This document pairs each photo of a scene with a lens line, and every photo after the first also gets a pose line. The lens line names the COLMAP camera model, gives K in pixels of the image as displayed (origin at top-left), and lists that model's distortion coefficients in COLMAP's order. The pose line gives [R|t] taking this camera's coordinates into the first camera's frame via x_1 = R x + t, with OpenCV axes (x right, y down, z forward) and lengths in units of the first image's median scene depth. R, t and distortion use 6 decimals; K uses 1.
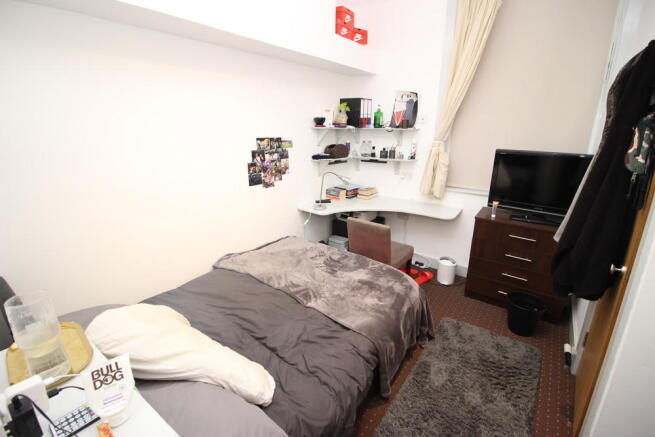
lens RADIAL K [[297.6, 0, 326.4], [0, 297.6, 211.1], [0, 0, 1]] dist [-0.000348, -0.010328]
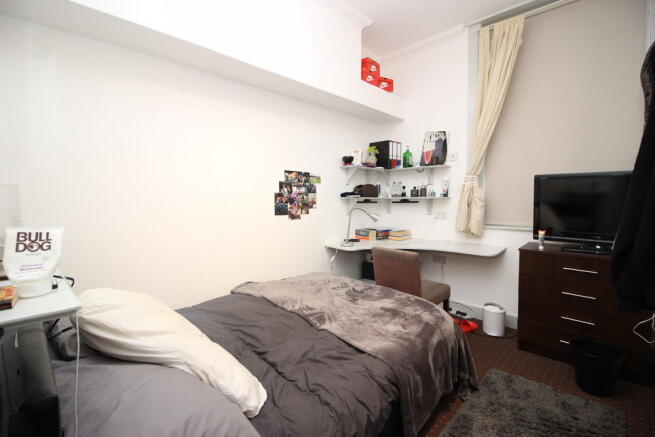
lens RADIAL K [[297.6, 0, 326.4], [0, 297.6, 211.1], [0, 0, 1]] dist [-0.000348, -0.010328]
pose [[0.989809, -0.001346, -0.142394, 0.067559], [-0.031931, 0.972394, -0.231151, 0.149846], [0.138774, 0.233342, 0.962441, 0.051060]]
